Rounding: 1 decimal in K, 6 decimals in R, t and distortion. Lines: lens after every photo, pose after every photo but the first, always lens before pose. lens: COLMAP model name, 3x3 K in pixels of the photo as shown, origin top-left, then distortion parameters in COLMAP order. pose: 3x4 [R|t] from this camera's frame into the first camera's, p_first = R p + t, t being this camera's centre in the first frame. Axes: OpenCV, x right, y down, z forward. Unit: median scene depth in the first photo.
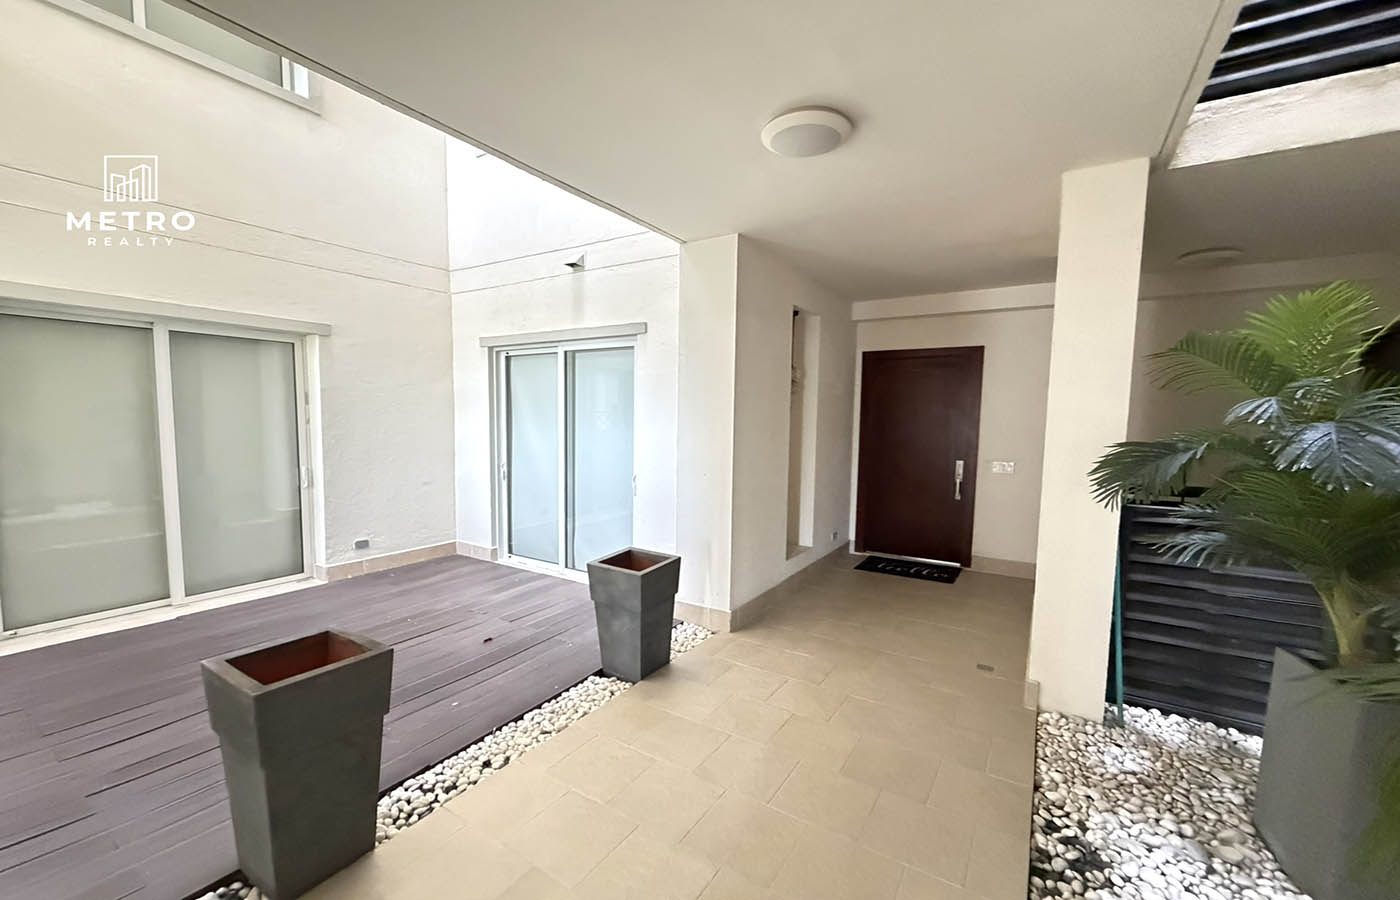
lens RADIAL K [[558.2, 0, 696.8], [0, 558.2, 455.3], [0, 0, 1]] dist [-0.003789, 0.000800]
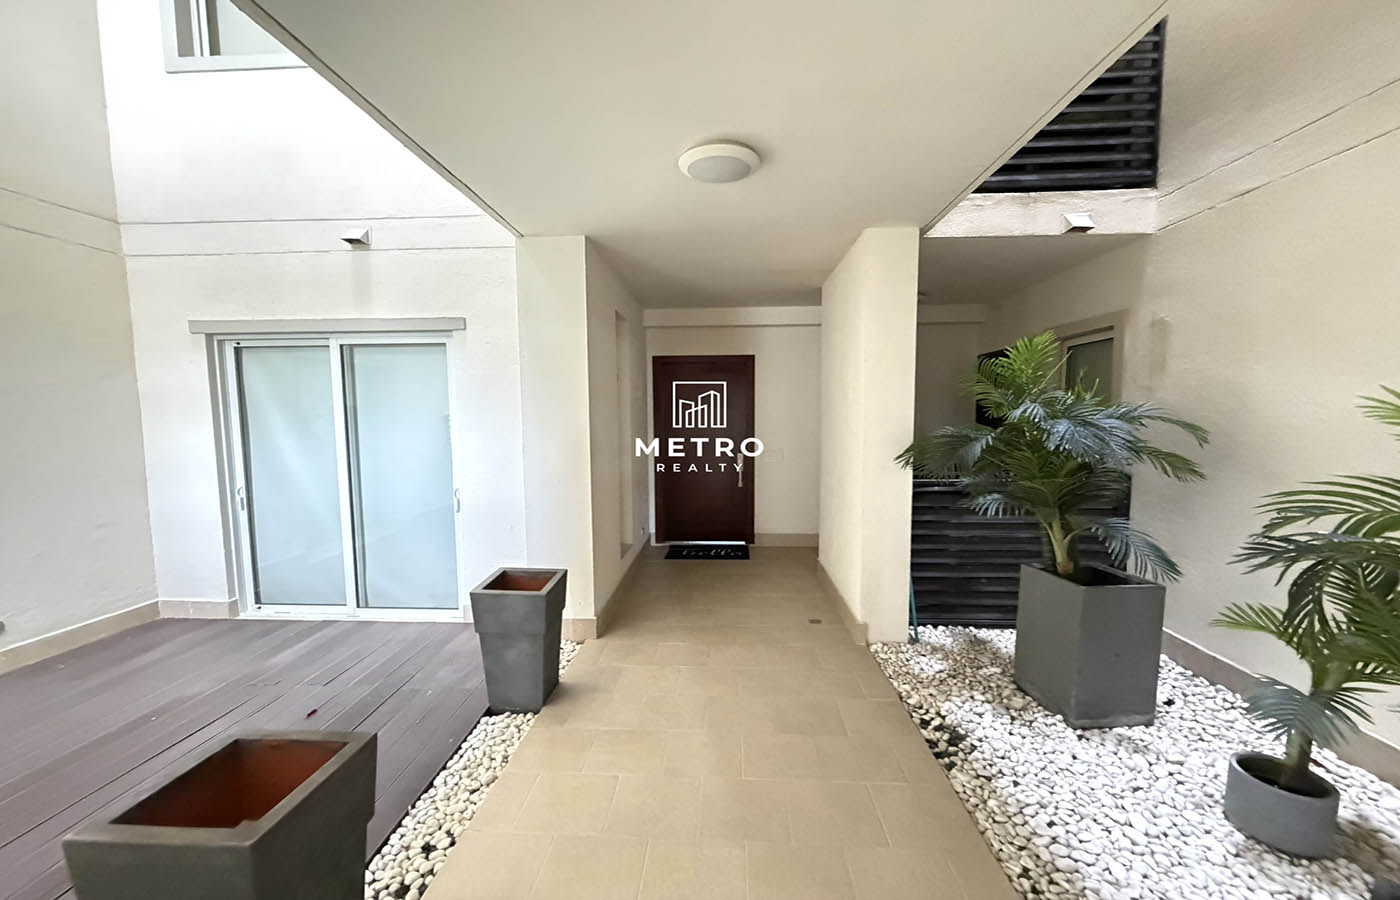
lens RADIAL K [[558.2, 0, 696.4], [0, 558.2, 454.5], [0, 0, 1]] dist [-0.003789, 0.000800]
pose [[0.872098, -0.053185, 0.486432, -0.253362], [0.051572, 0.998529, 0.016716, -0.016946], [-0.486606, 0.010508, 0.873558, 0.045154]]
